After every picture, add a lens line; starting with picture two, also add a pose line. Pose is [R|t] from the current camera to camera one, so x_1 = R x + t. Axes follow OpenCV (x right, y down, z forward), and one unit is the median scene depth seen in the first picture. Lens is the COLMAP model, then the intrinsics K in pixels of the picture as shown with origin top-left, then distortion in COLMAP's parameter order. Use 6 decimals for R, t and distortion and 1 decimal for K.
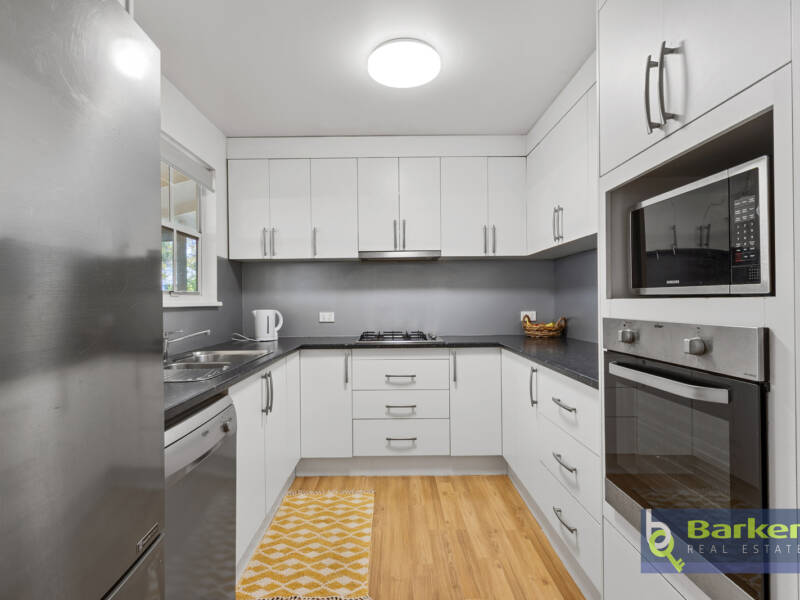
lens RADIAL K [[423.8, 0, 400.0], [0, 423.8, 300.0], [0, 0, 1]] dist [0.000019, 0.000320]
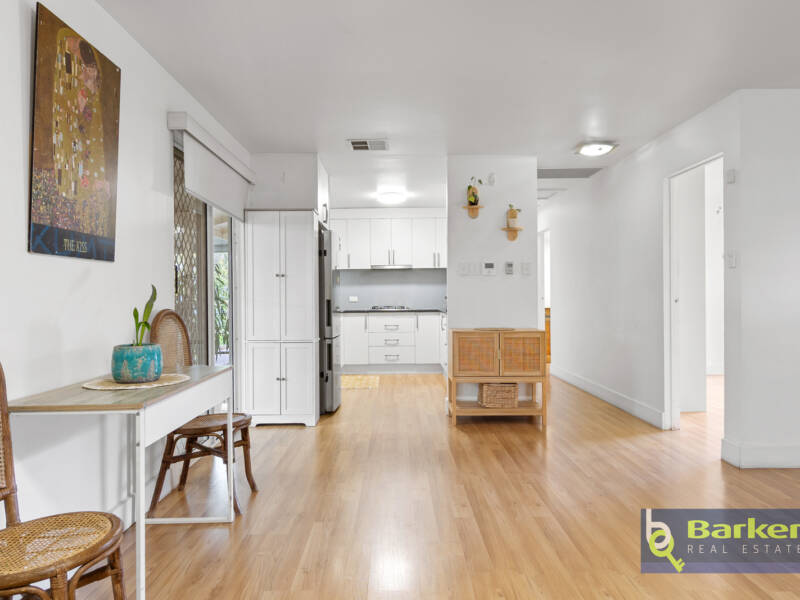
lens RADIAL K [[560.3, 0, 400.0], [0, 560.3, 300.0], [0, 0, 1]] dist [-0.001134, -0.000765]
pose [[0.999961, 0.002339, -0.008483, 0.061722], [-0.002260, 0.999954, 0.009333, 0.022728], [0.008504, -0.009313, 0.999920, -1.648527]]
